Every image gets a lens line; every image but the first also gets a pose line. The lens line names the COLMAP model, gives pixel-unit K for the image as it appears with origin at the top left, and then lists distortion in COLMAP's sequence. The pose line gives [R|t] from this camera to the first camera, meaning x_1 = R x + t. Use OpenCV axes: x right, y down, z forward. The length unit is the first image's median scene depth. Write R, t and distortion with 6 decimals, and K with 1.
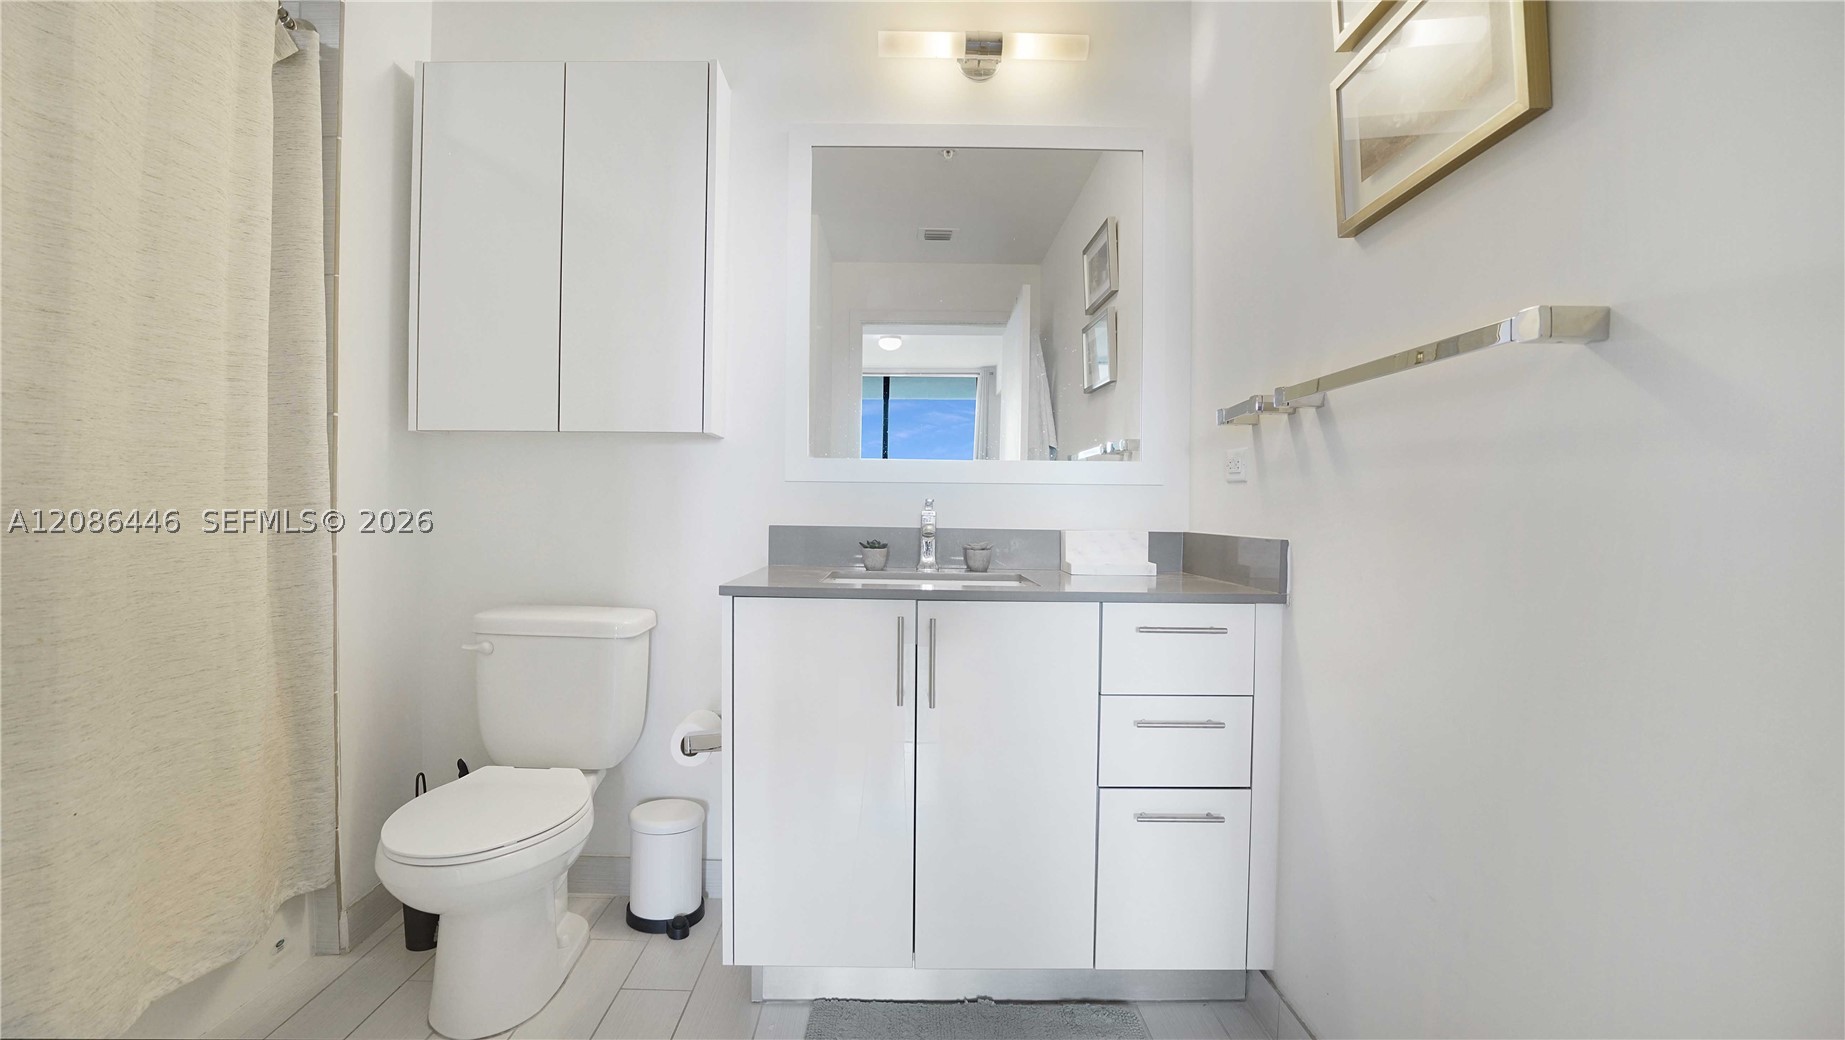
lens RADIAL K [[851.8, 0, 915.2], [0, 851.8, 519.9], [0, 0, 1]] dist [-0.056706, 0.019007]
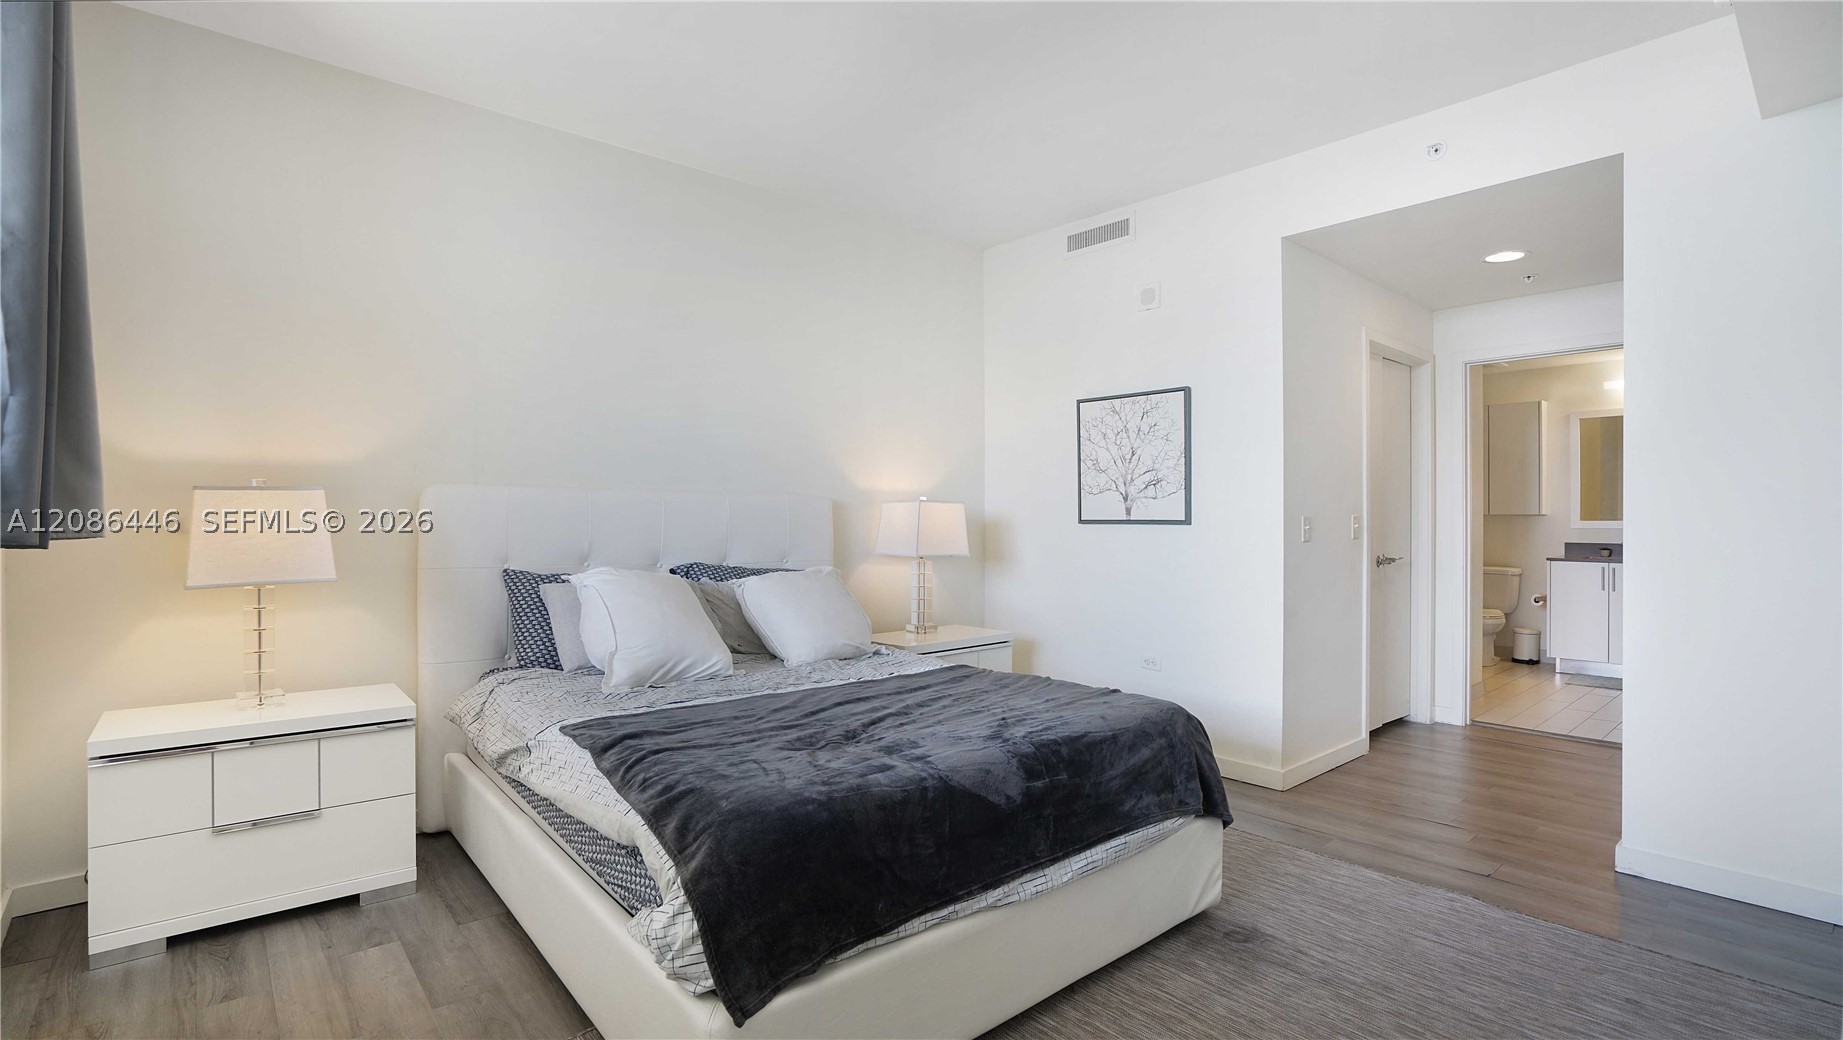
lens RADIAL K [[873.3, 0, 930.0], [0, 873.3, 534.1], [0, 0, 1]] dist [-0.001859, -0.000154]
pose [[0.670821, -0.011627, -0.741528, 0.774224], [-0.002650, 0.999833, -0.018075, 0.046660], [0.741614, 0.014090, 0.670679, -3.471851]]
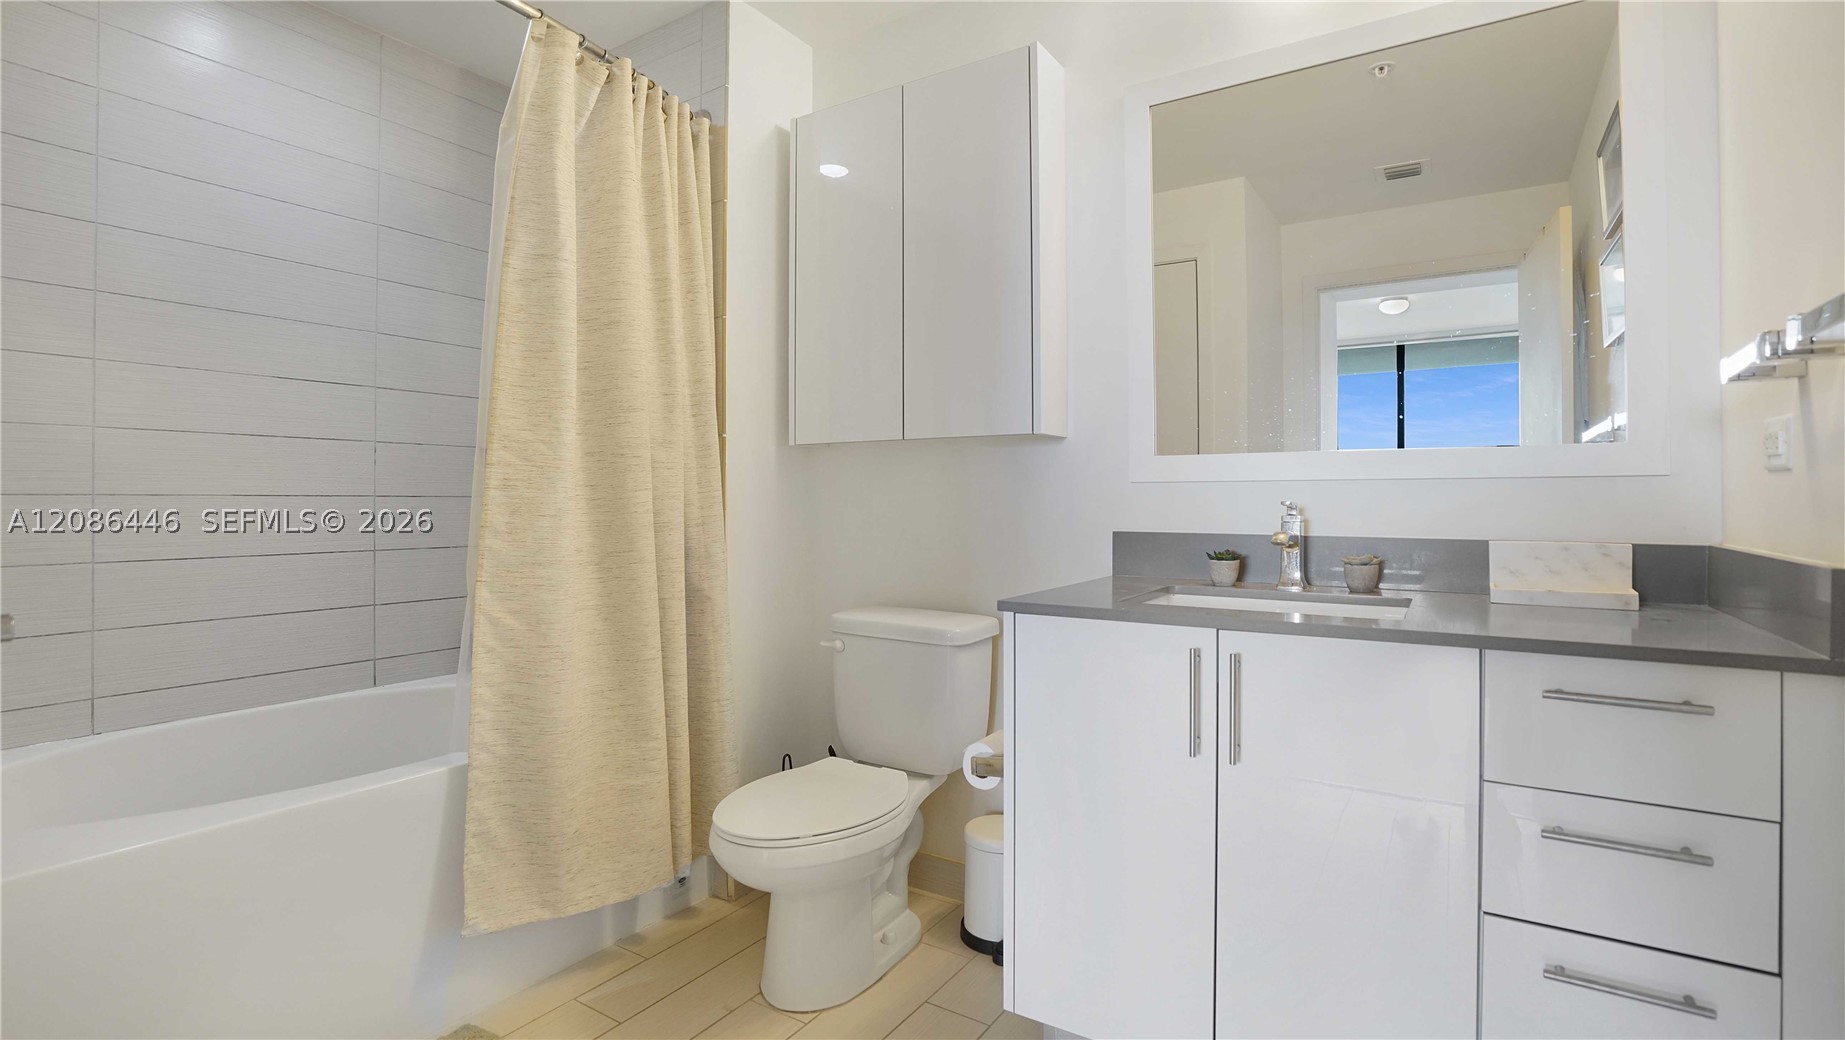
lens RADIAL K [[868.4, 0, 914.0], [0, 868.4, 495.6], [0, 0, 1]] dist [-0.057684, 0.019638]
pose [[0.831842, -0.015352, -0.554801, 0.201978], [0.004443, 0.999770, -0.021003, -0.016342], [0.554995, 0.015006, 0.831718, 0.139003]]
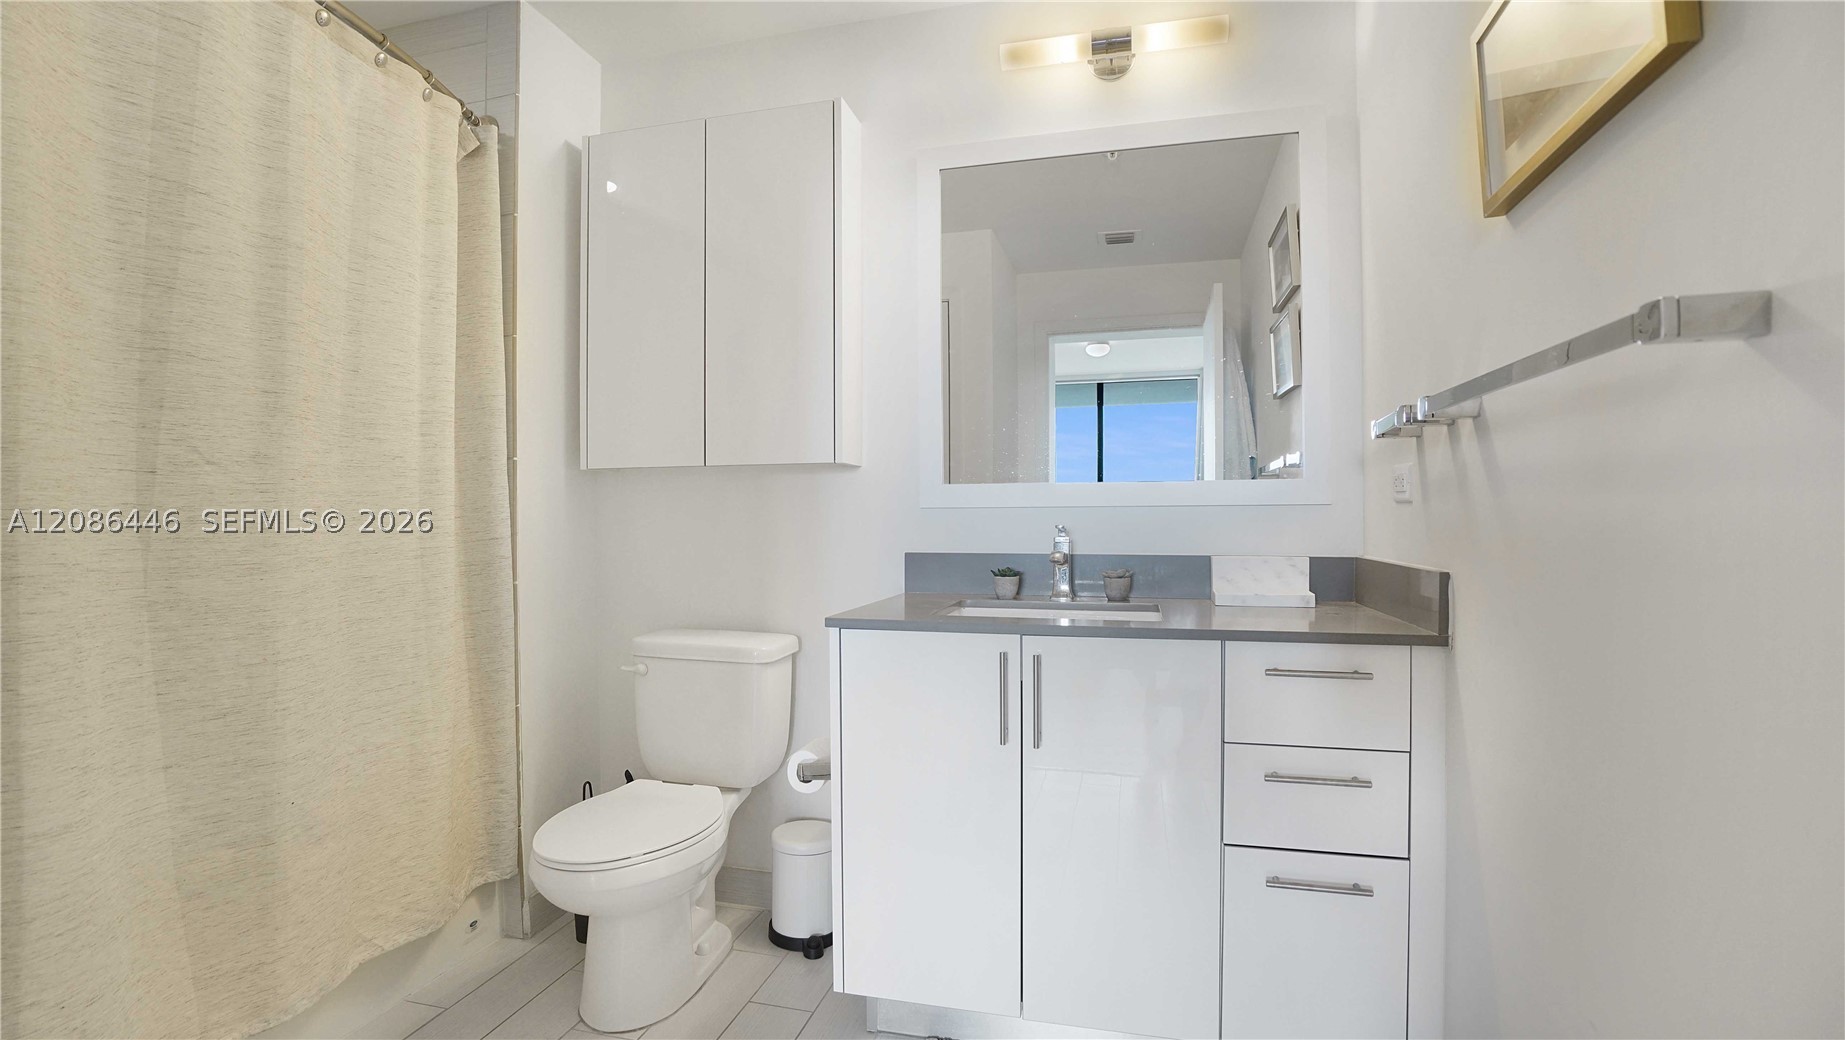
lens RADIAL K [[869.1, 0, 915.0], [0, 869.1, 521.7], [0, 0, 1]] dist [-0.062547, 0.025120]
pose [[0.964175, -0.014990, -0.264842, 0.135809], [0.012290, 0.999854, -0.011851, -0.021588], [0.264981, 0.008171, 0.964219, 0.021854]]
